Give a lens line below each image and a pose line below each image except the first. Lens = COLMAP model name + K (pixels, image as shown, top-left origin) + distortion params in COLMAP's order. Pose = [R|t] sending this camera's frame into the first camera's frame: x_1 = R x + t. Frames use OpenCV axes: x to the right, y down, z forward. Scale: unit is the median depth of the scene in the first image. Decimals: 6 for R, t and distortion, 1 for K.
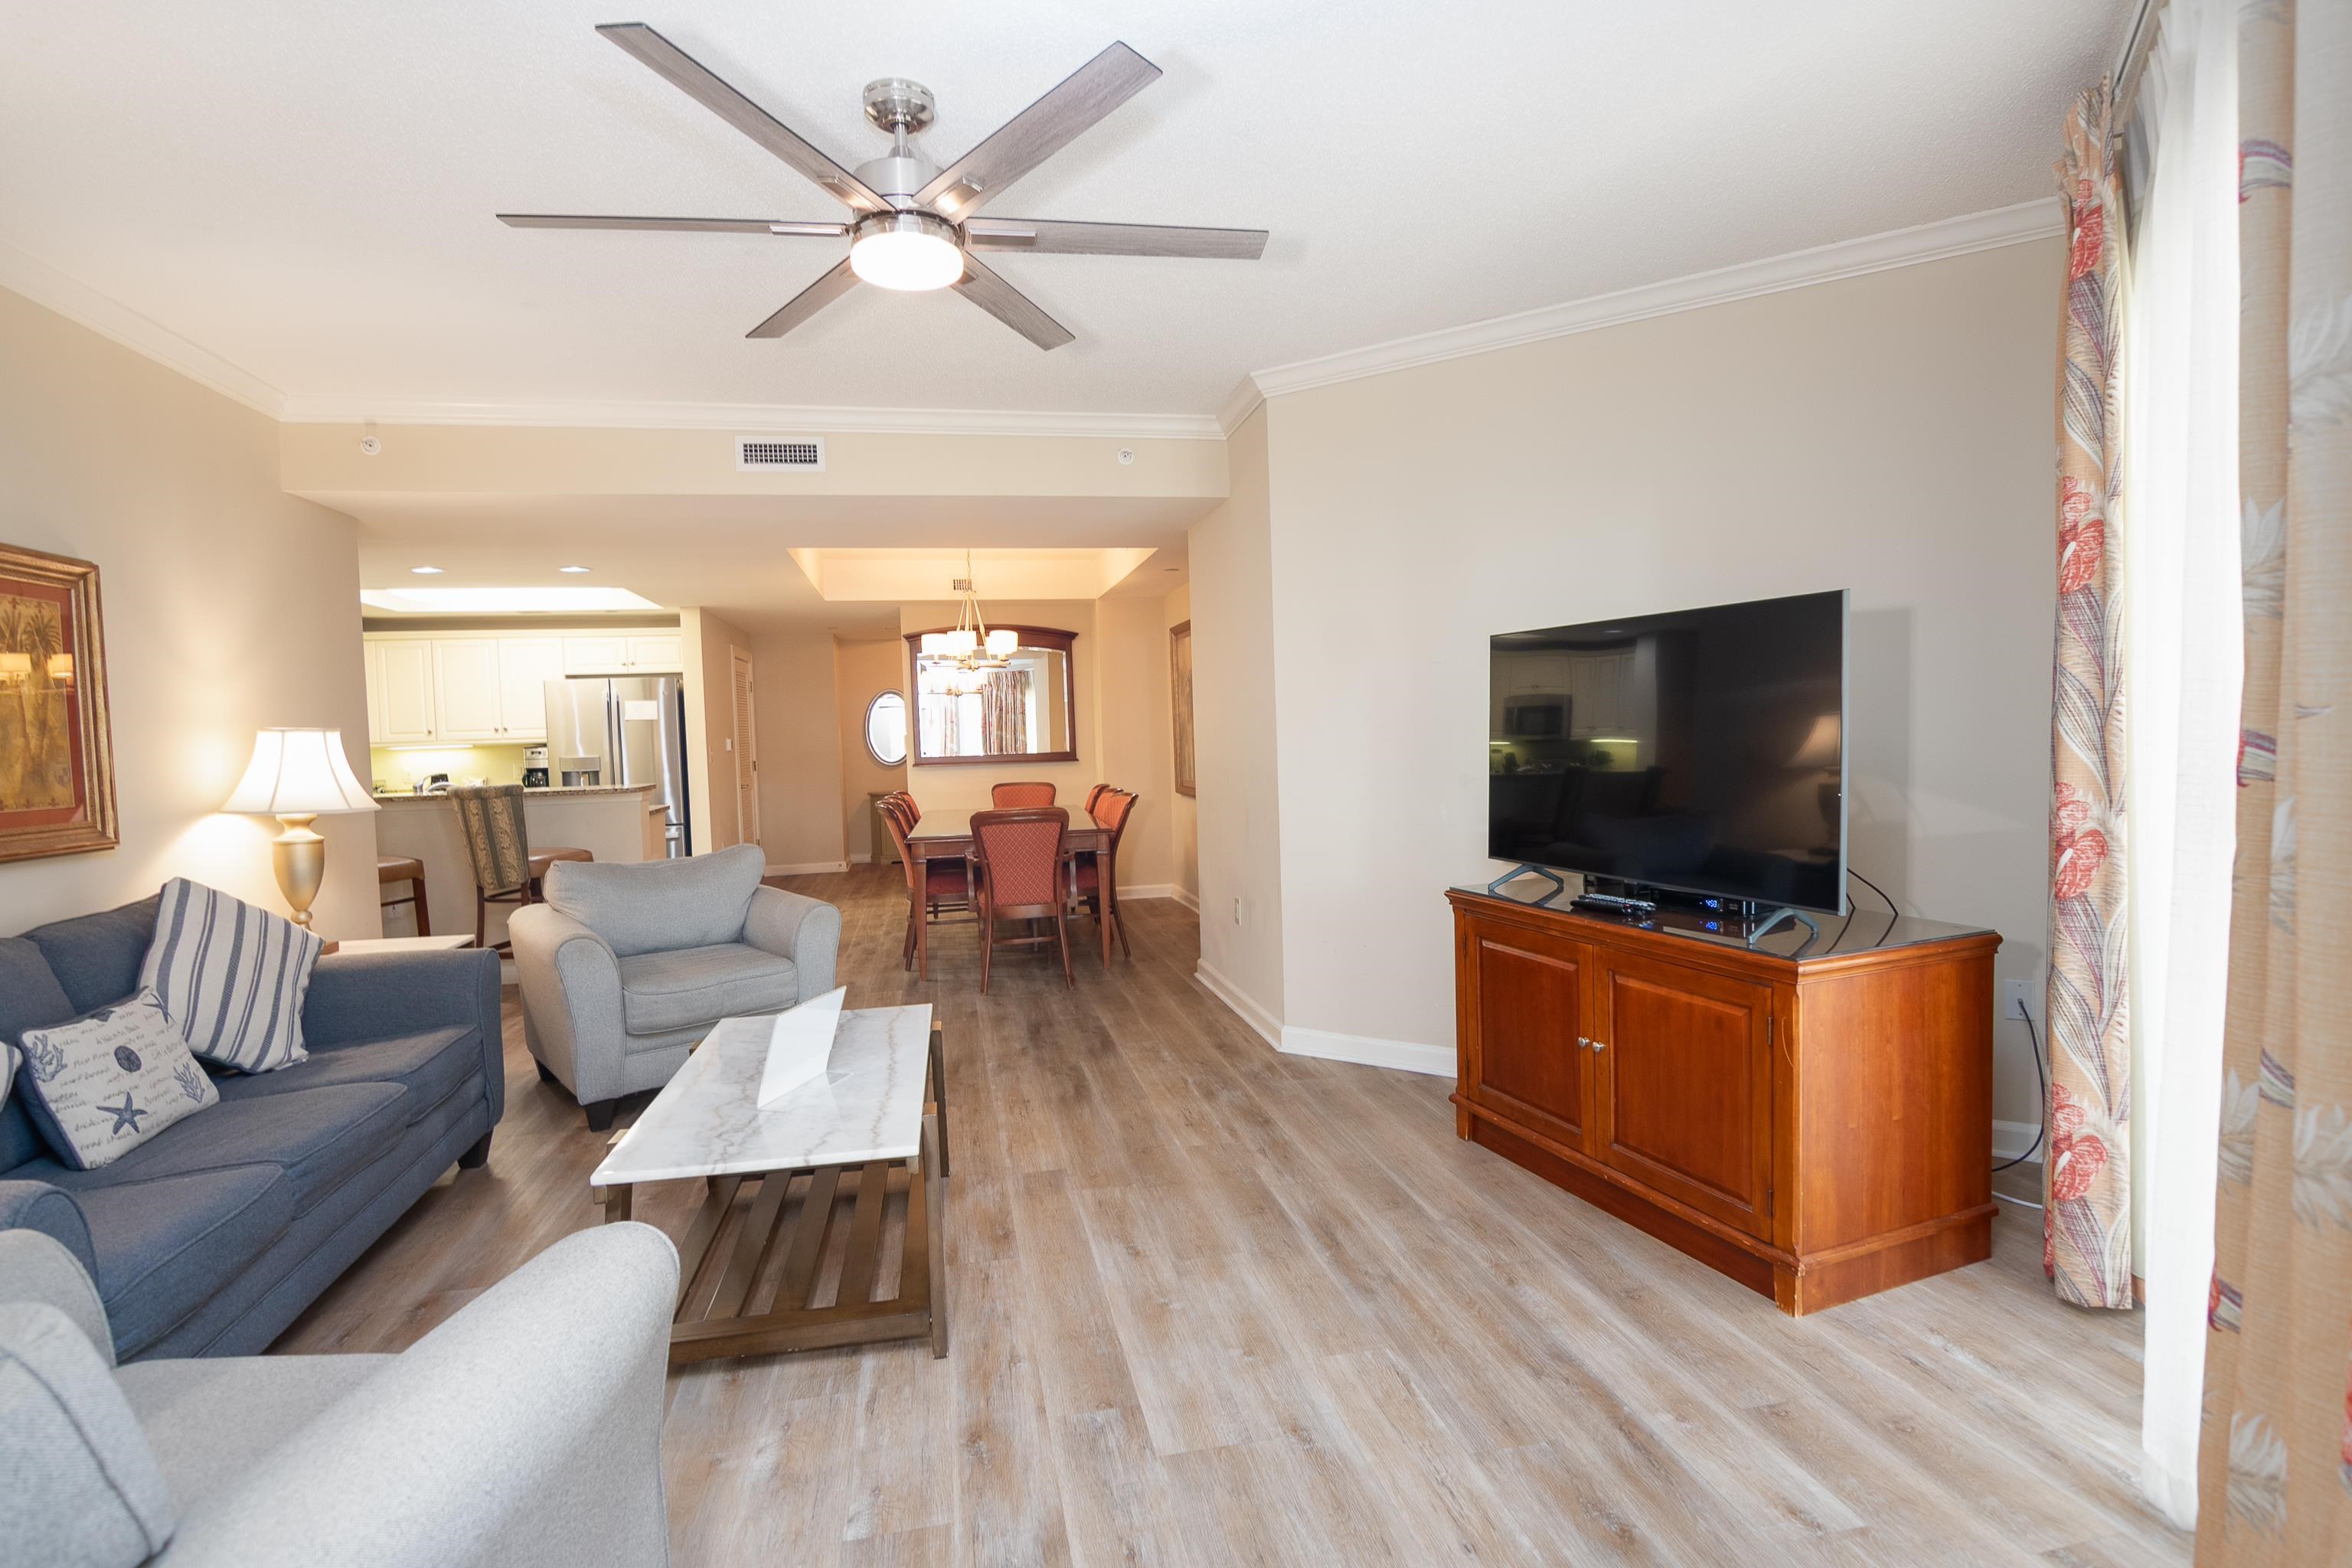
lens RADIAL K [[1134.1, 0, 1166.0], [0, 1134.1, 778.0], [0, 0, 1]] dist [-0.005654, -0.005434]
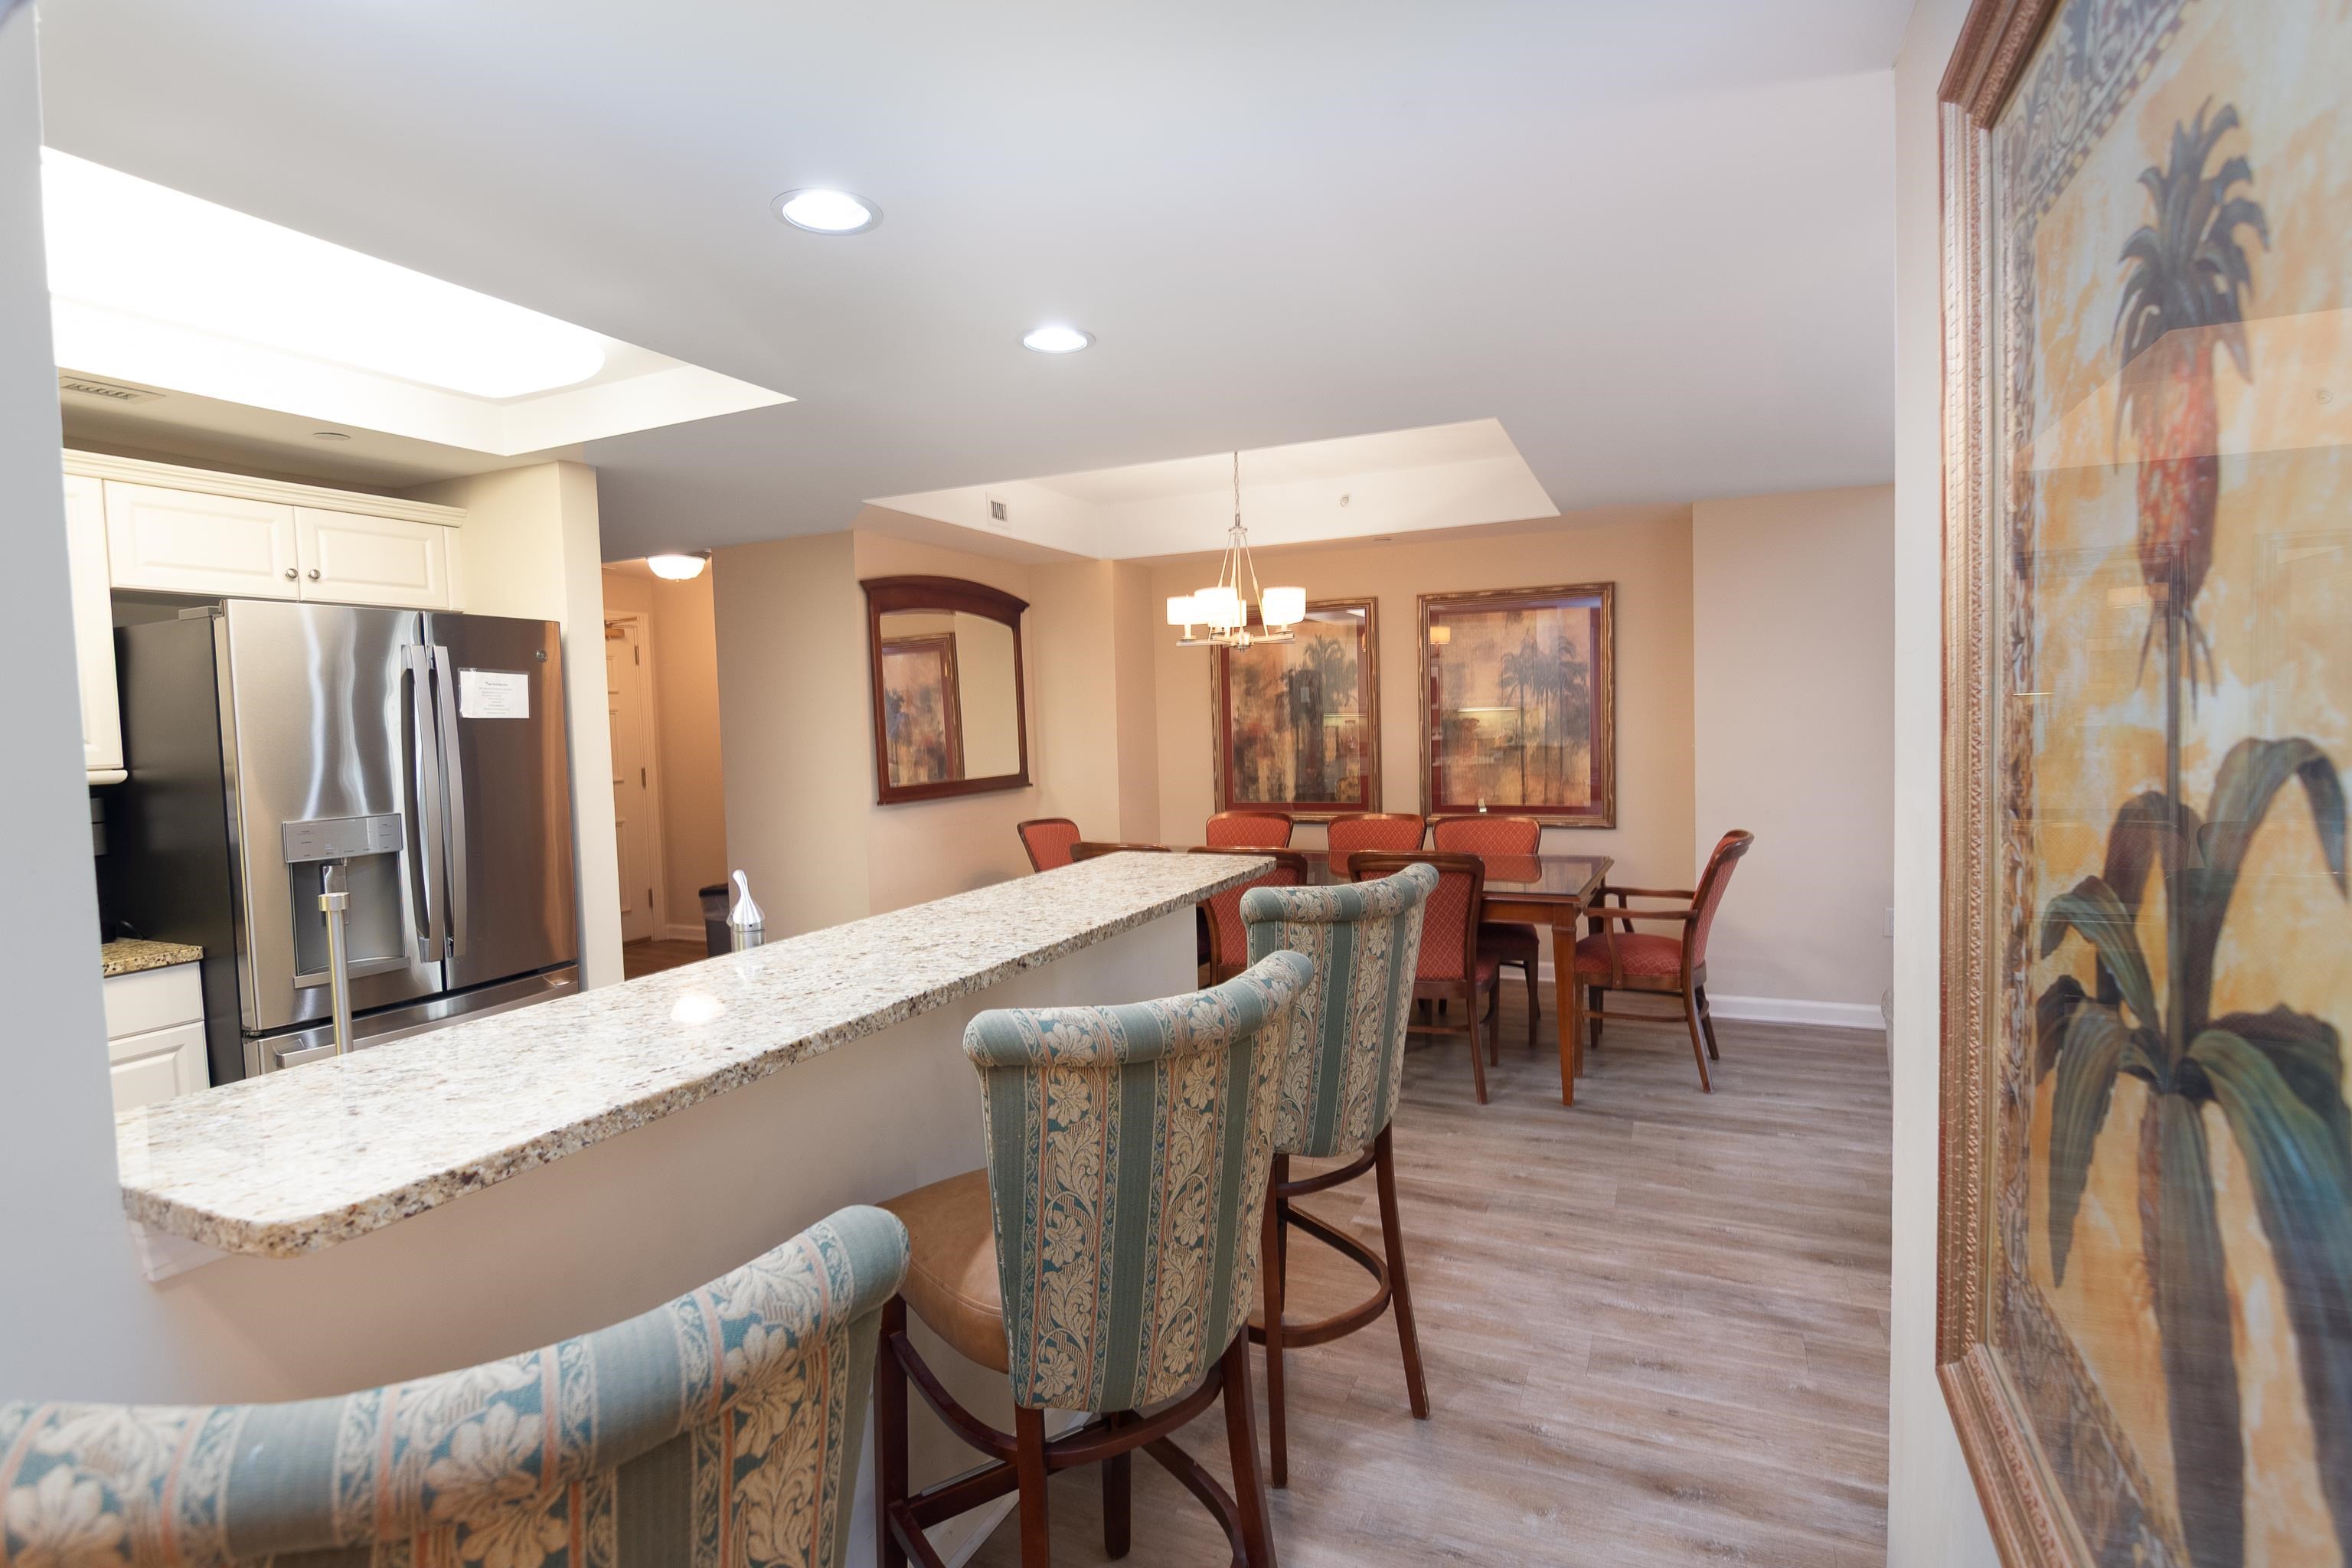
lens RADIAL K [[1134.1, 0, 1166.0], [0, 1134.1, 778.0], [0, 0, 1]] dist [-0.005654, -0.005434]
pose [[0.597315, -0.029828, 0.801452, -1.872352], [0.045398, 0.998963, 0.003344, -0.060220], [-0.800721, 0.034387, 0.598050, 1.656227]]
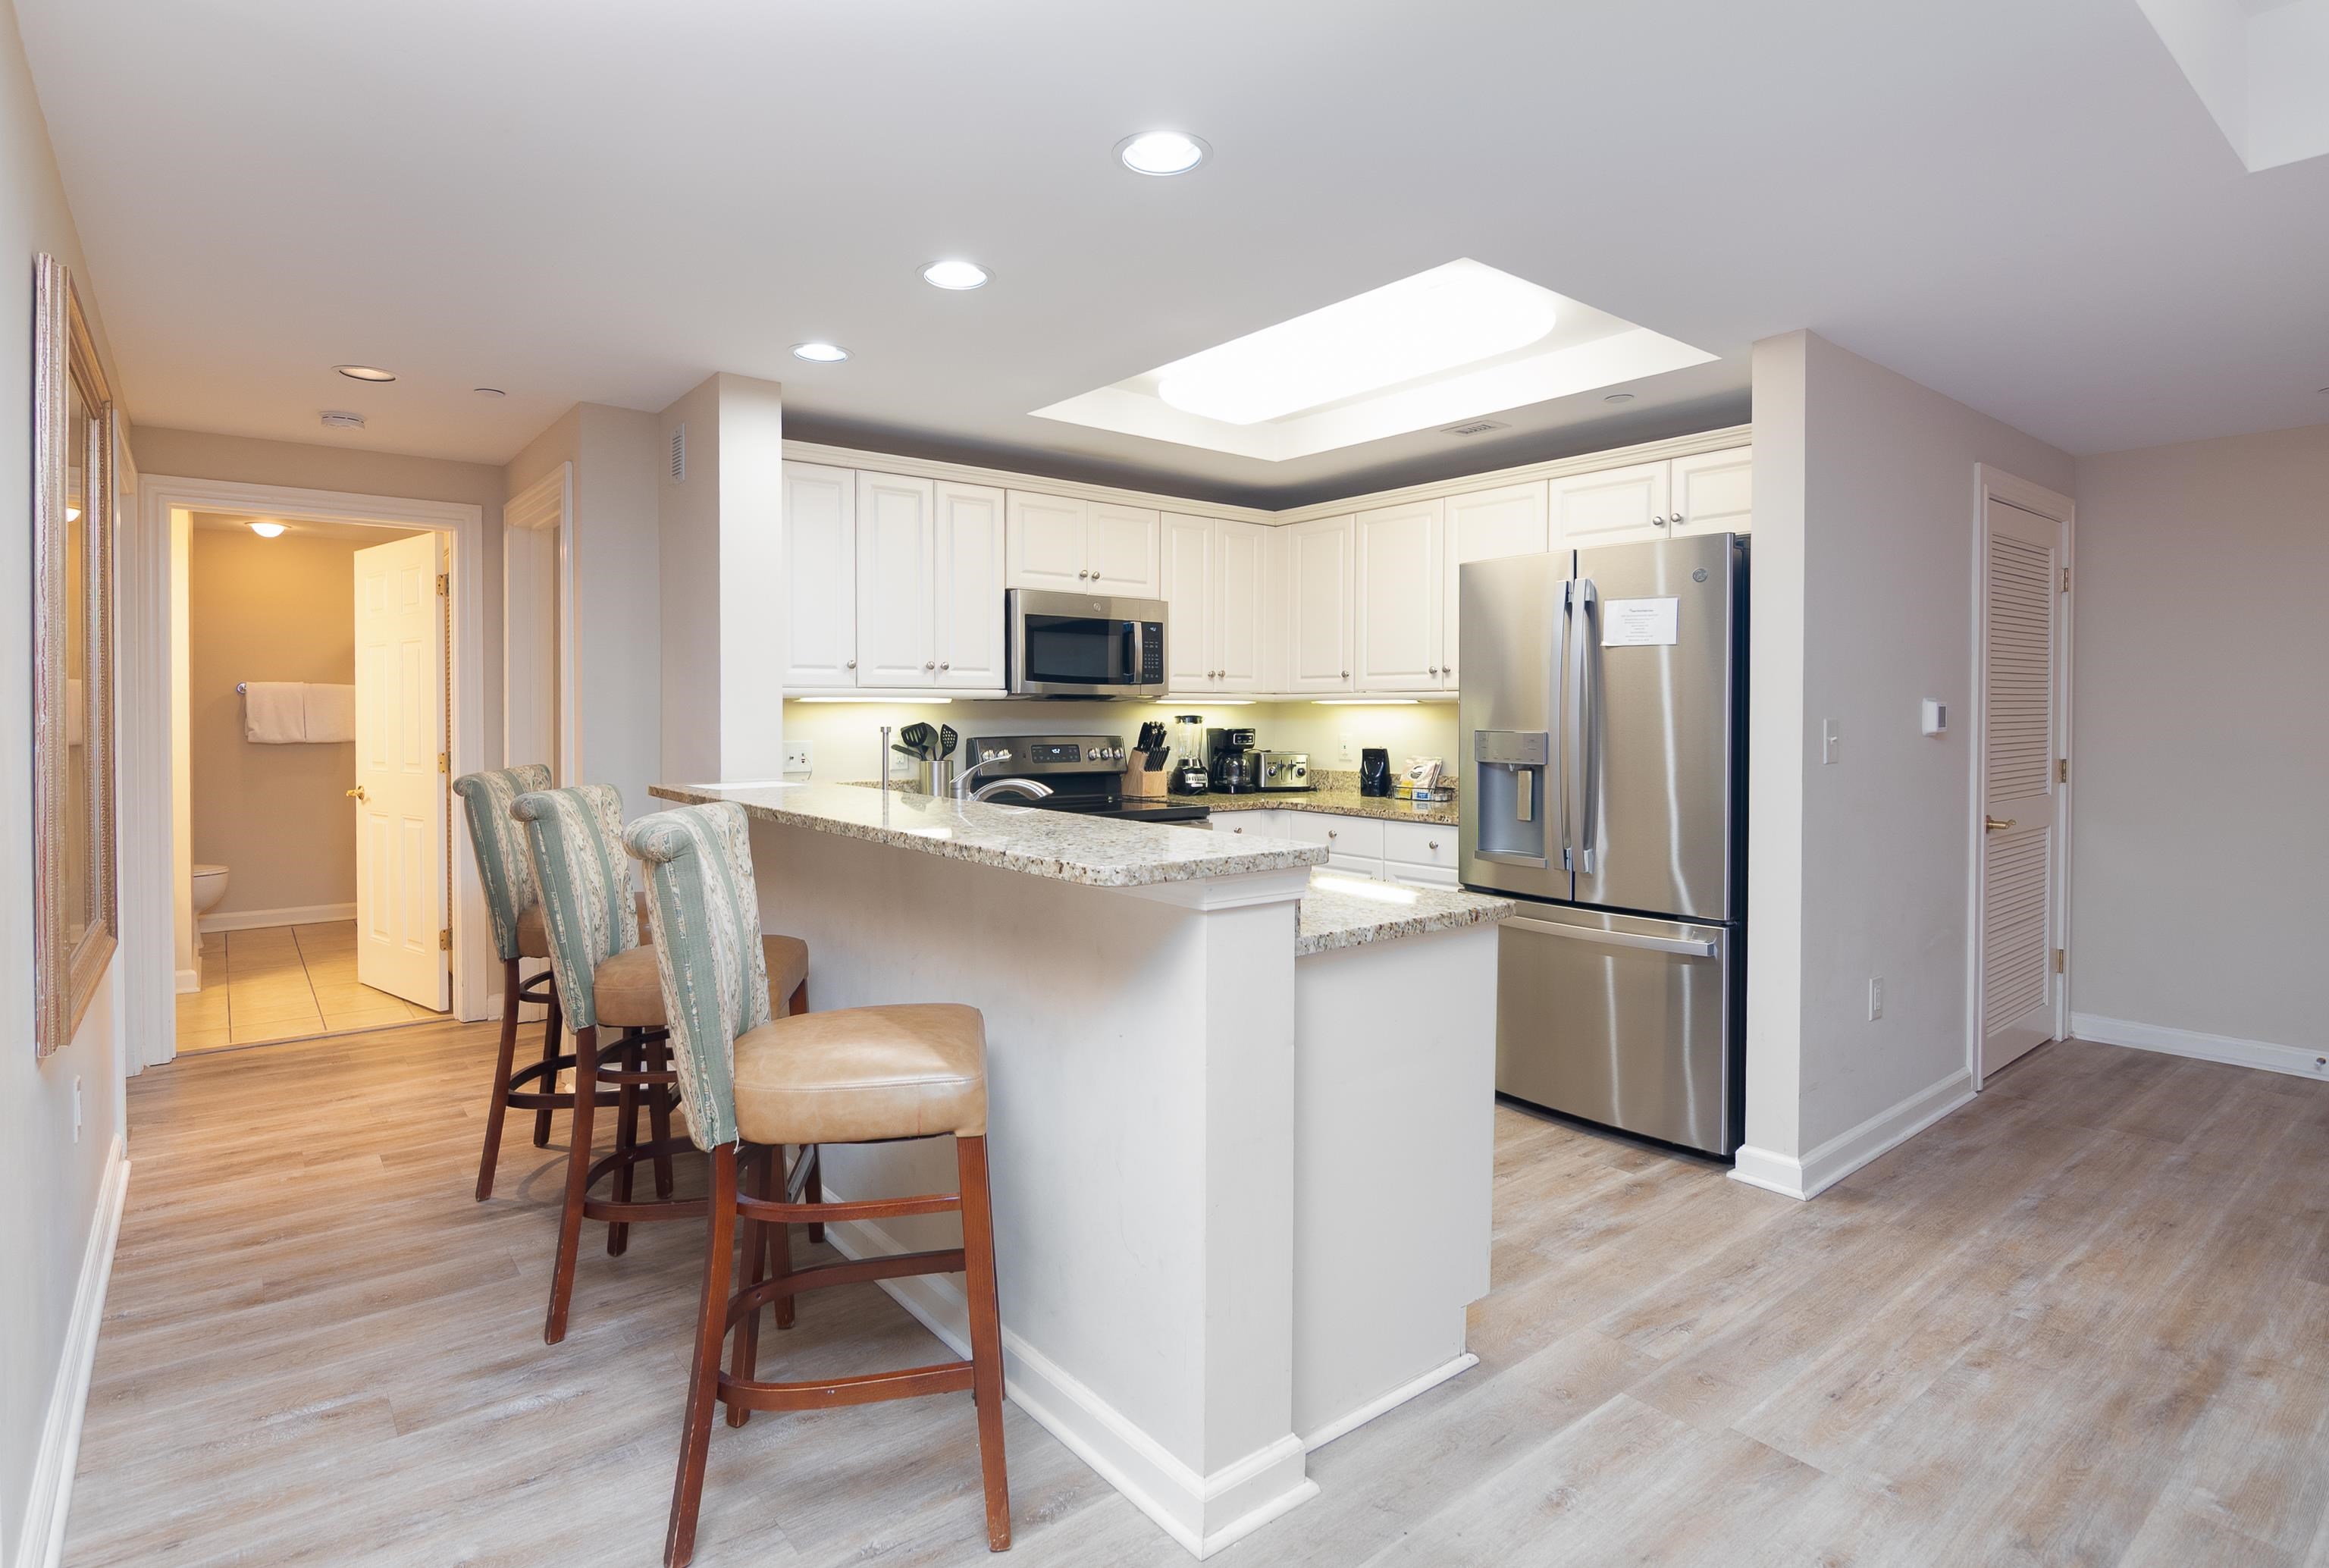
lens RADIAL K [[1185.0, 0, 1159.1], [0, 1185.0, 720.5], [0, 0, 1]] dist [-0.000004, -0.000904]
pose [[0.461878, 0.039451, -0.886065, -0.489687], [-0.055929, 0.998318, 0.015295, -0.065385], [0.885178, 0.042492, 0.463308, 1.928310]]
